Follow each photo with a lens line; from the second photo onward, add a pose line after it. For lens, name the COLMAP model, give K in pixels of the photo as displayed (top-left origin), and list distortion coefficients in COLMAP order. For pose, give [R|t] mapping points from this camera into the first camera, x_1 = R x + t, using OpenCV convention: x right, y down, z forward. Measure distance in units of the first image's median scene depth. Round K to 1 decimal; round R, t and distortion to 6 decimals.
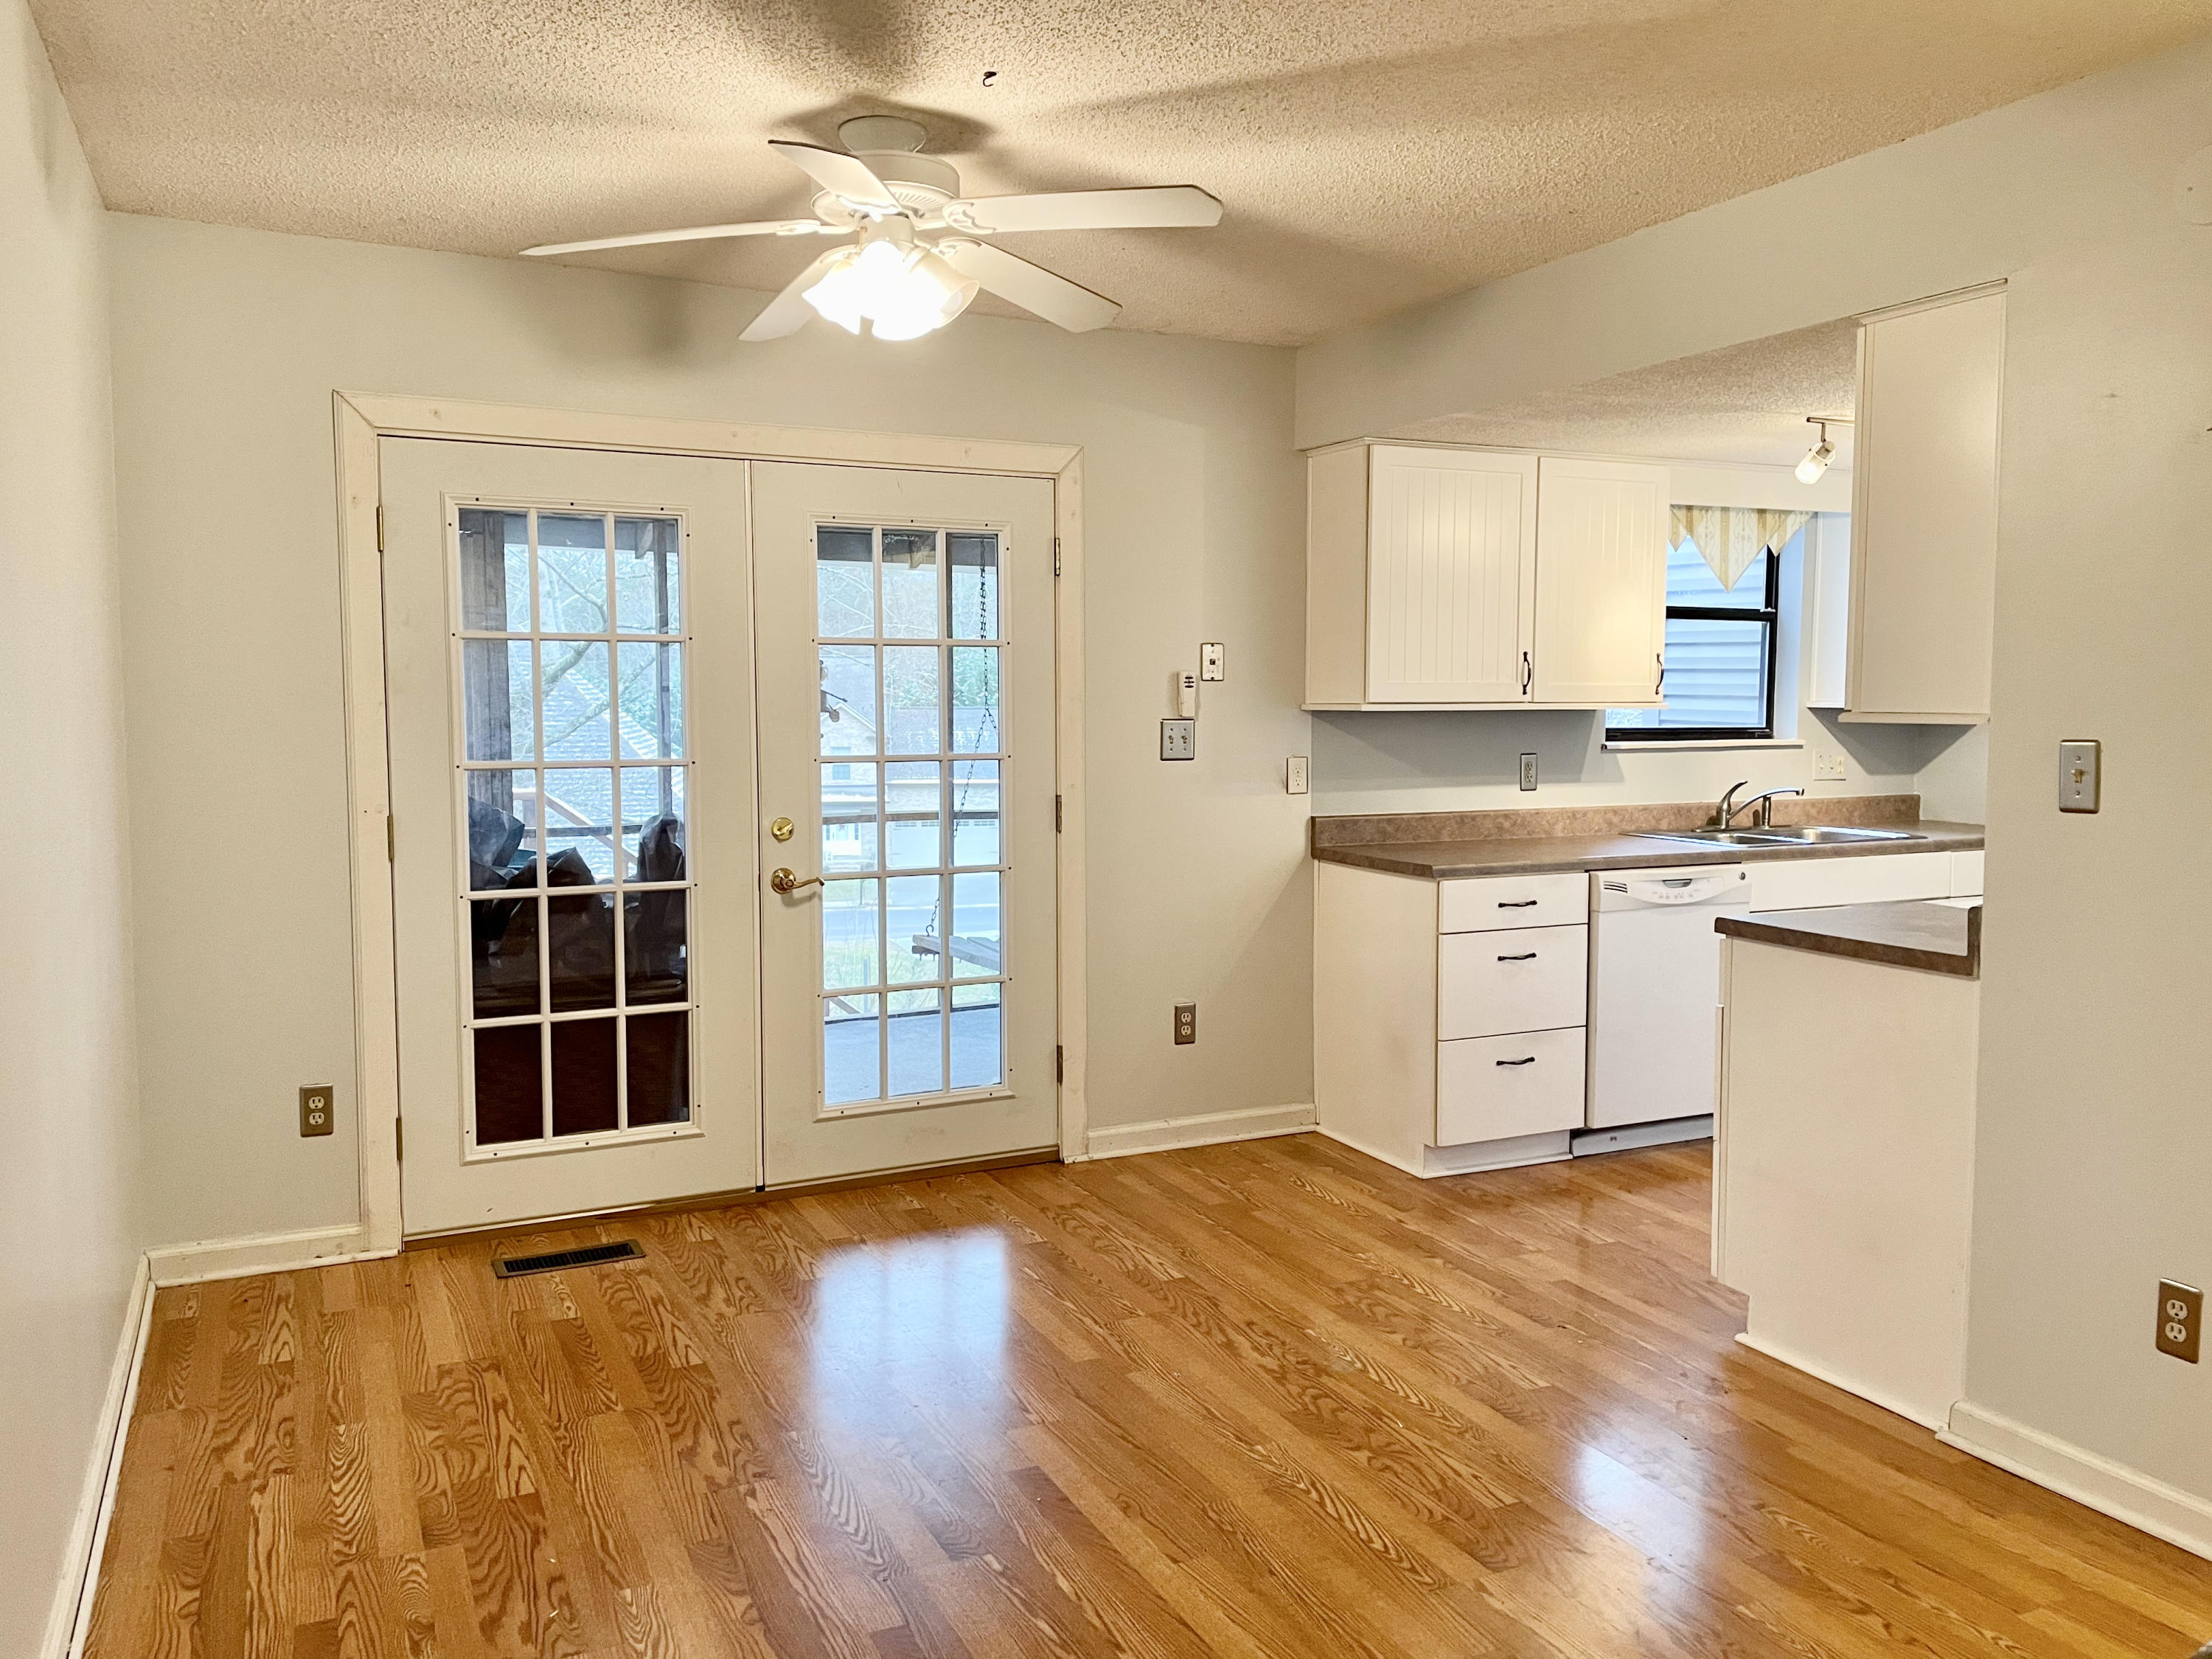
lens RADIAL K [[1676.9, 0, 1106.0], [0, 1676.9, 829.5], [0, 0, 1]] dist [0.117130, -0.149113]
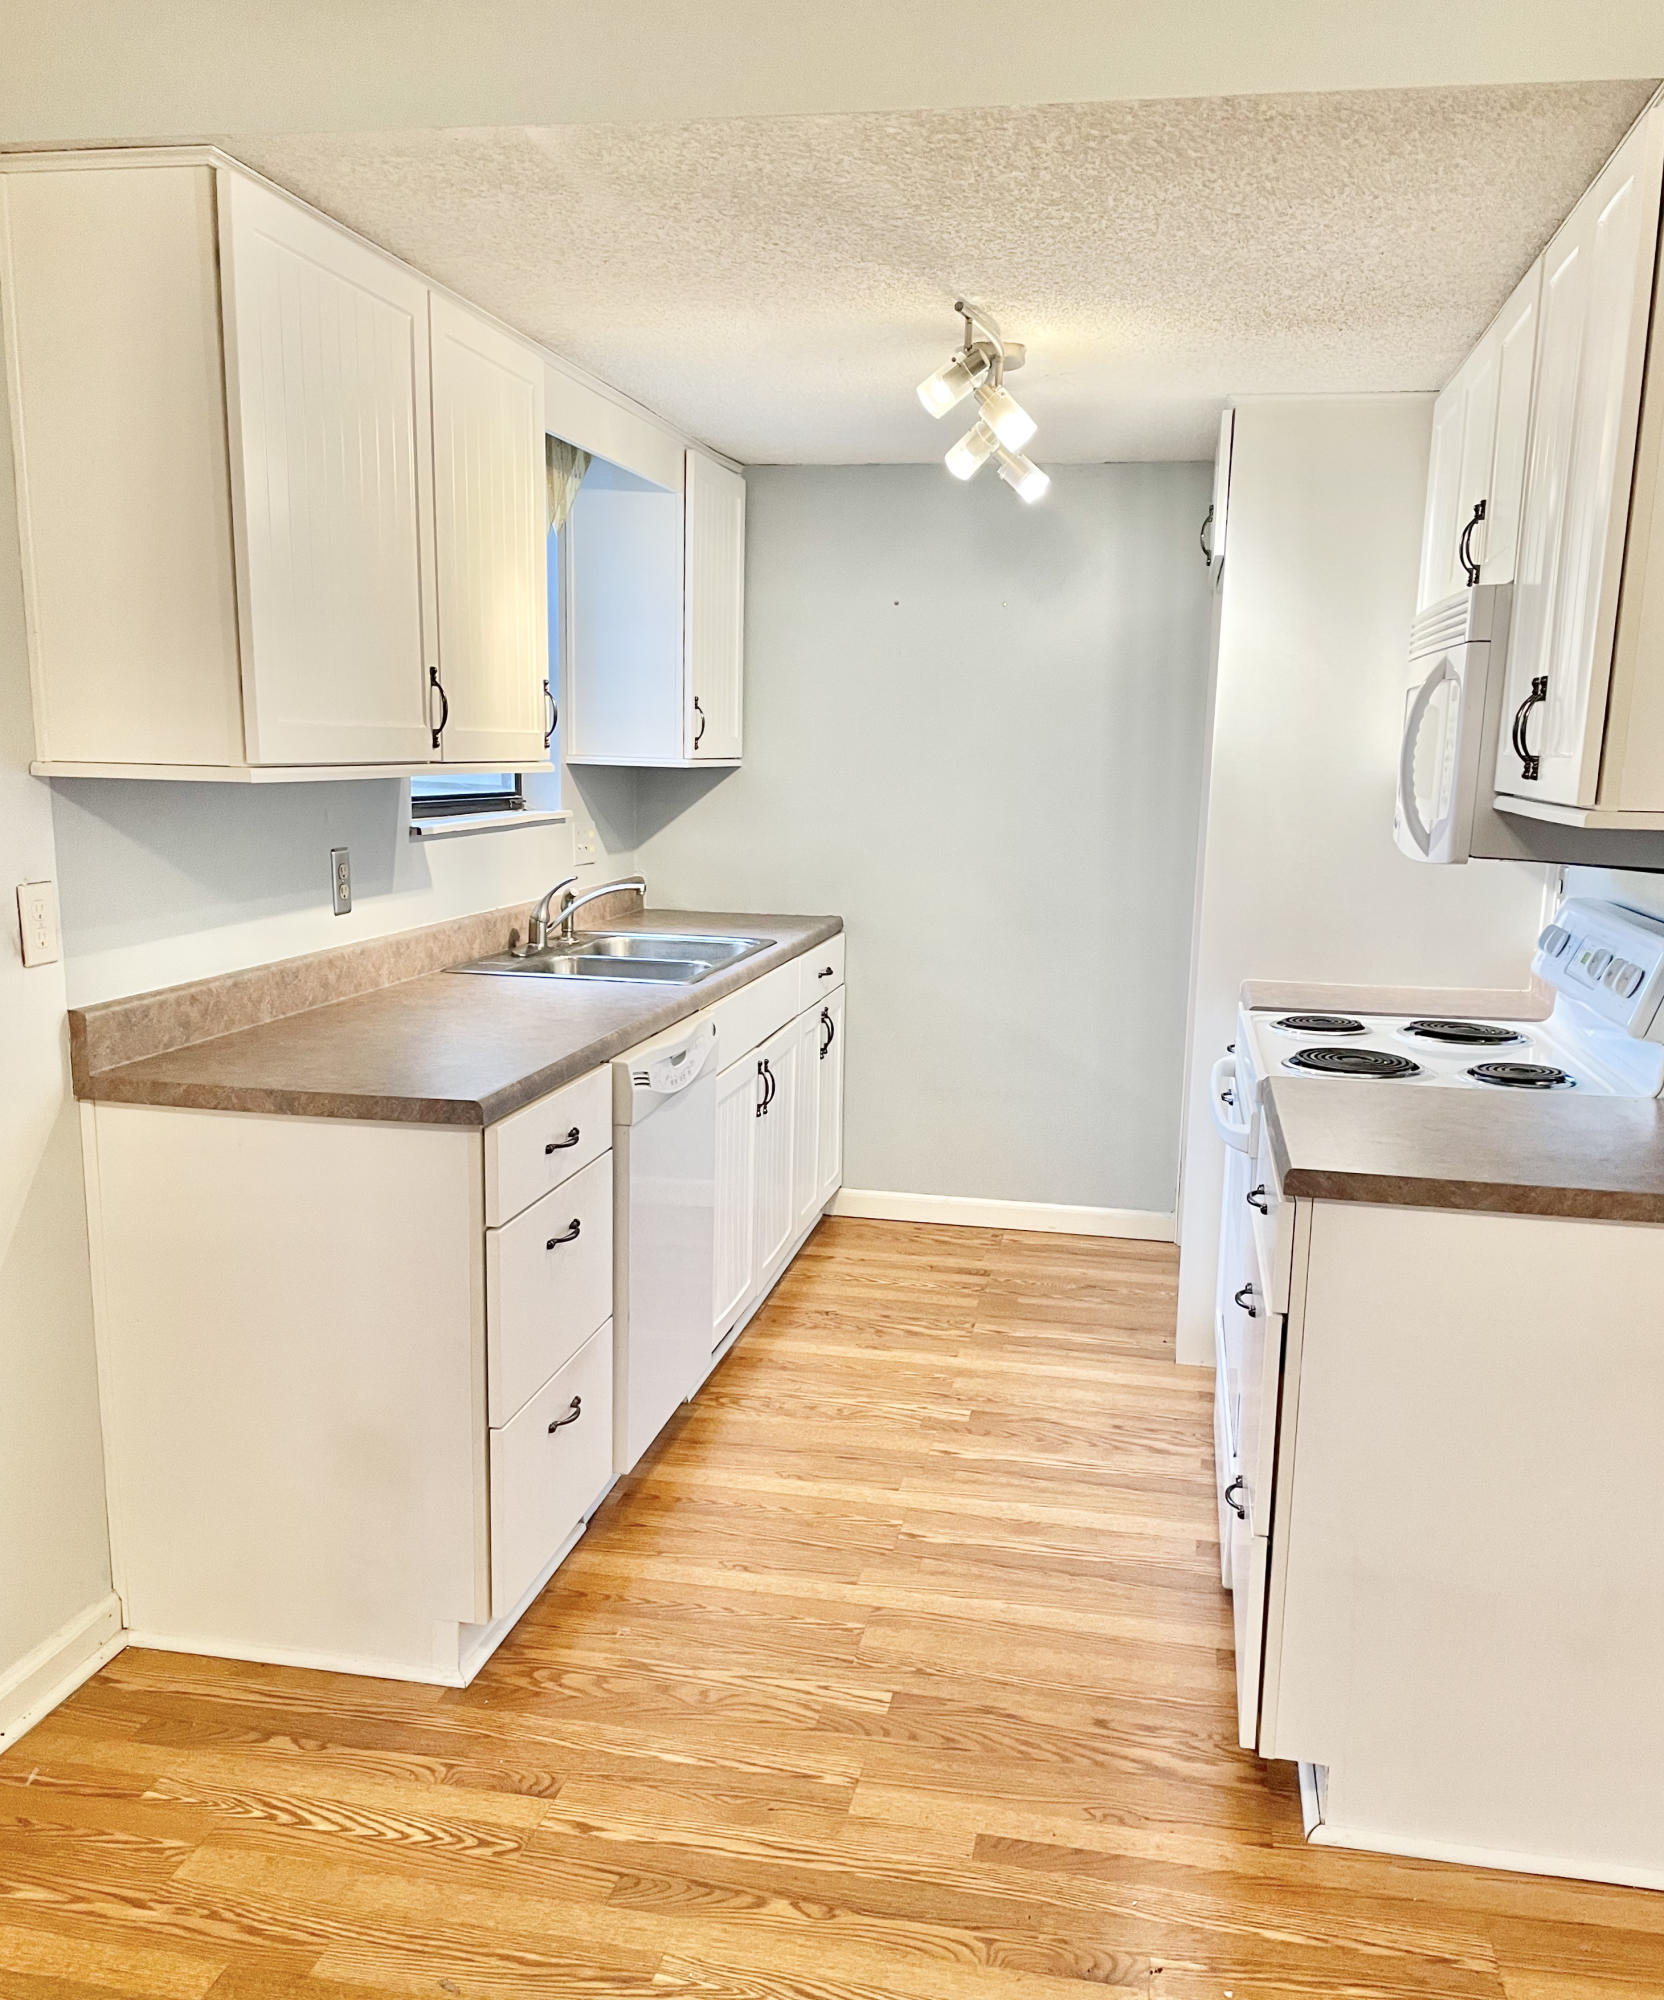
lens RADIAL K [[1700.4, 0, 832.5], [0, 1700.4, 1085.9], [0, 0, 1]] dist [0.006792, 0.006676]
pose [[0.599276, -0.148624, 0.786625, -0.122348], [0.046370, 0.987410, 0.151234, -0.048256], [-0.799199, -0.054155, 0.598622, 0.553091]]
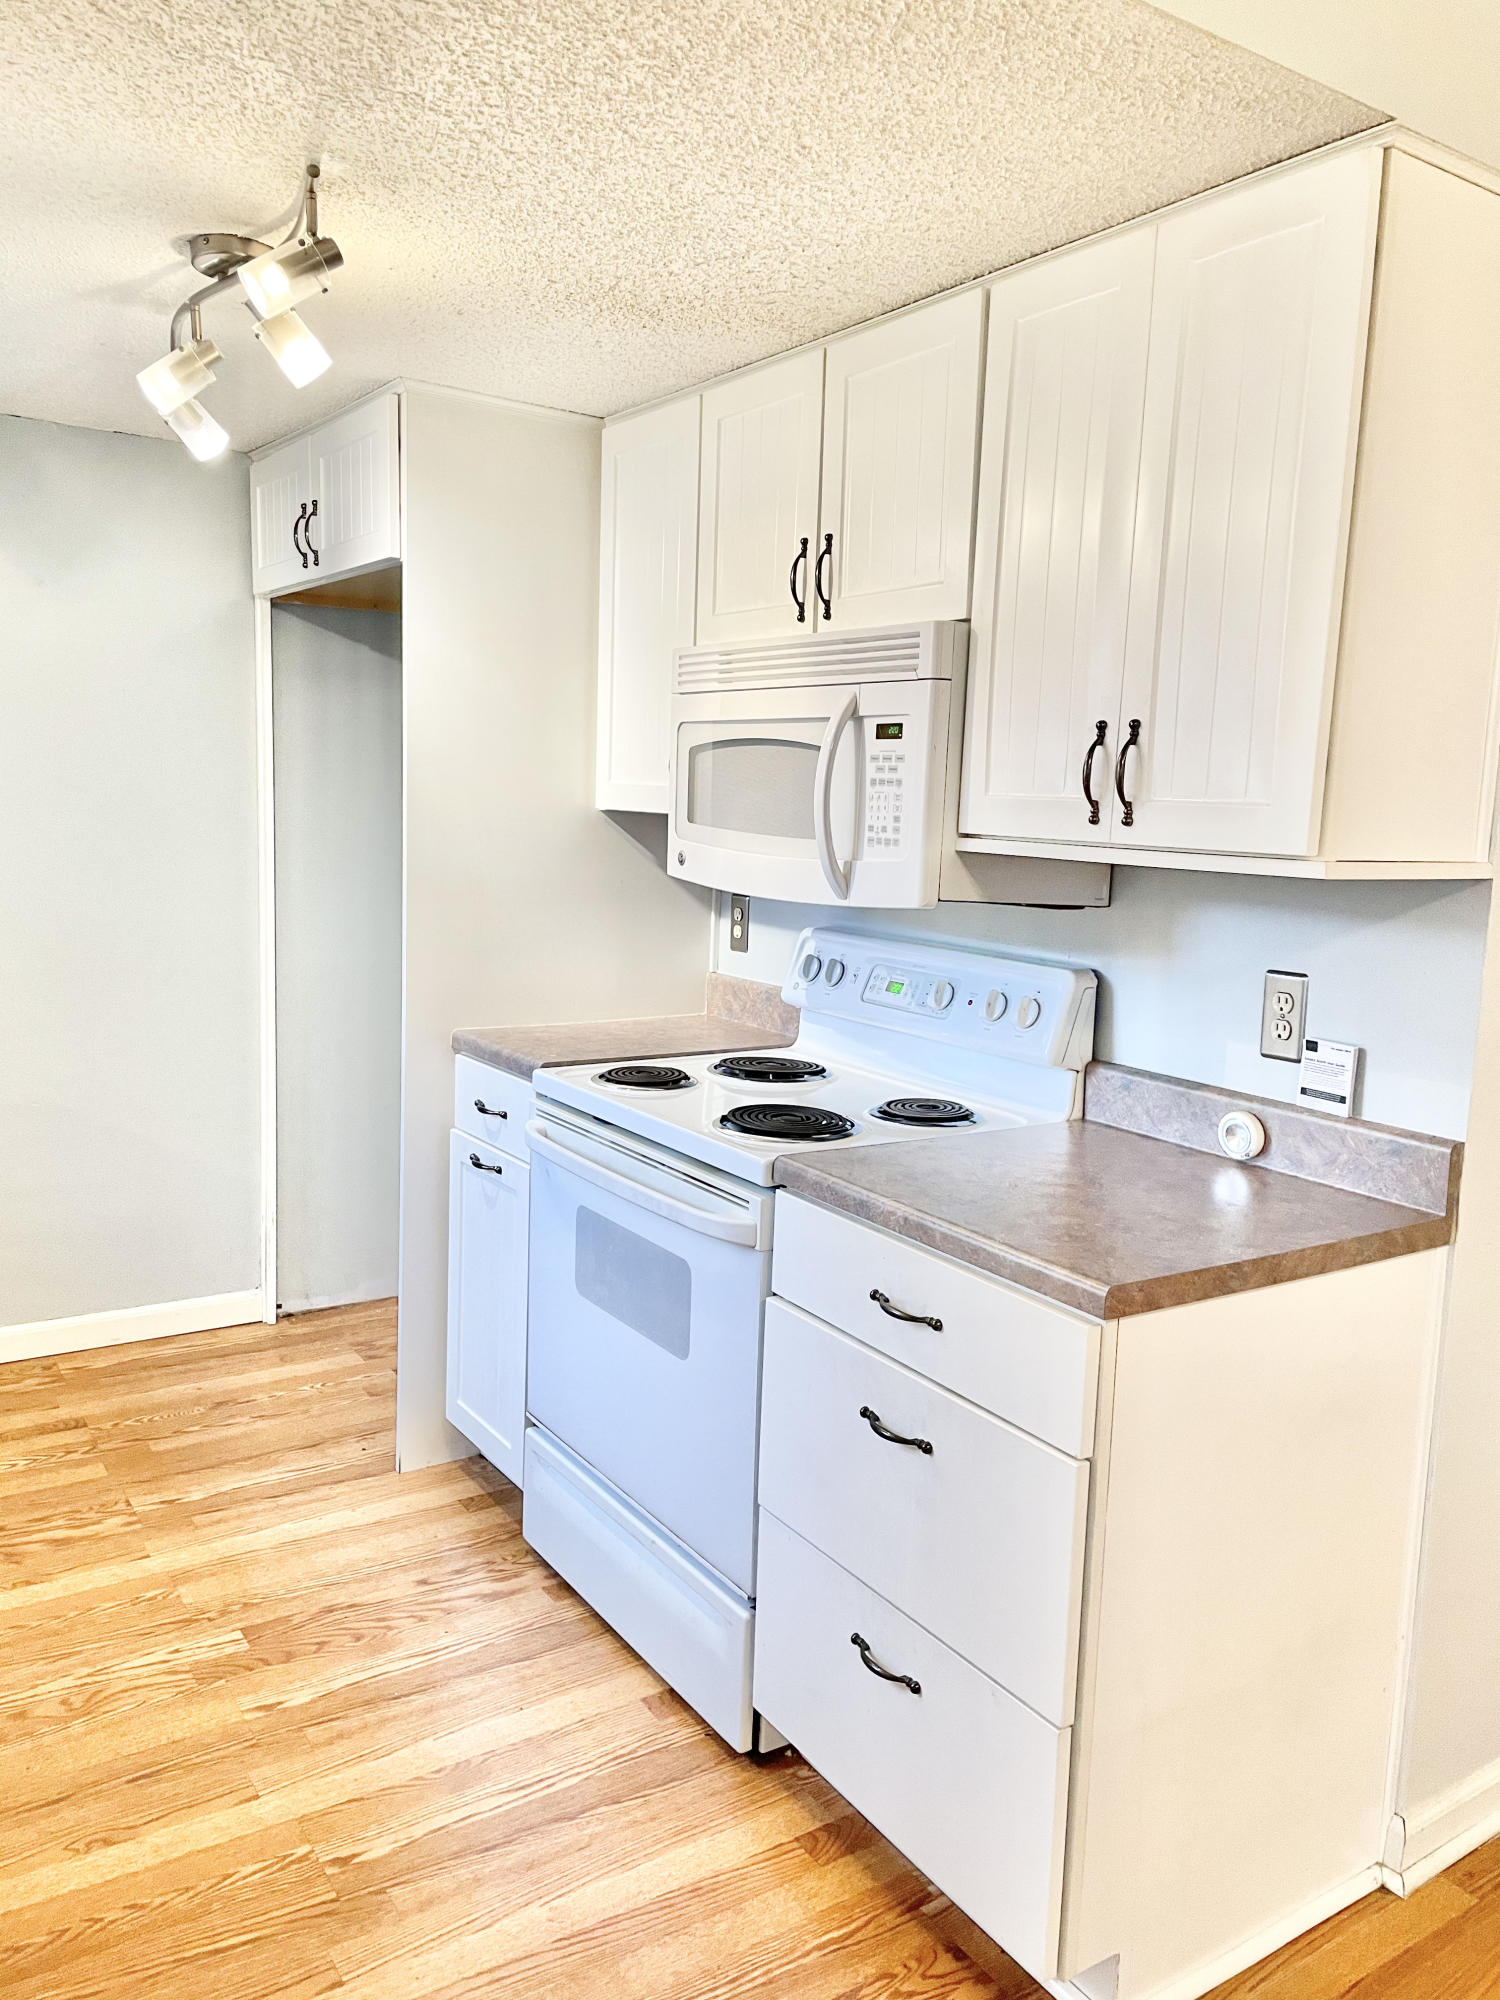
lens RADIAL K [[1516.2, 0, 748.6], [0, 1516.2, 992.0], [0, 0, 1]] dist [0.117130, -0.149113]
pose [[-0.141201, -0.143094, 0.979585, -0.025939], [0.045181, 0.987536, 0.150768, -0.071530], [-0.988949, 0.065547, -0.132976, 0.815091]]
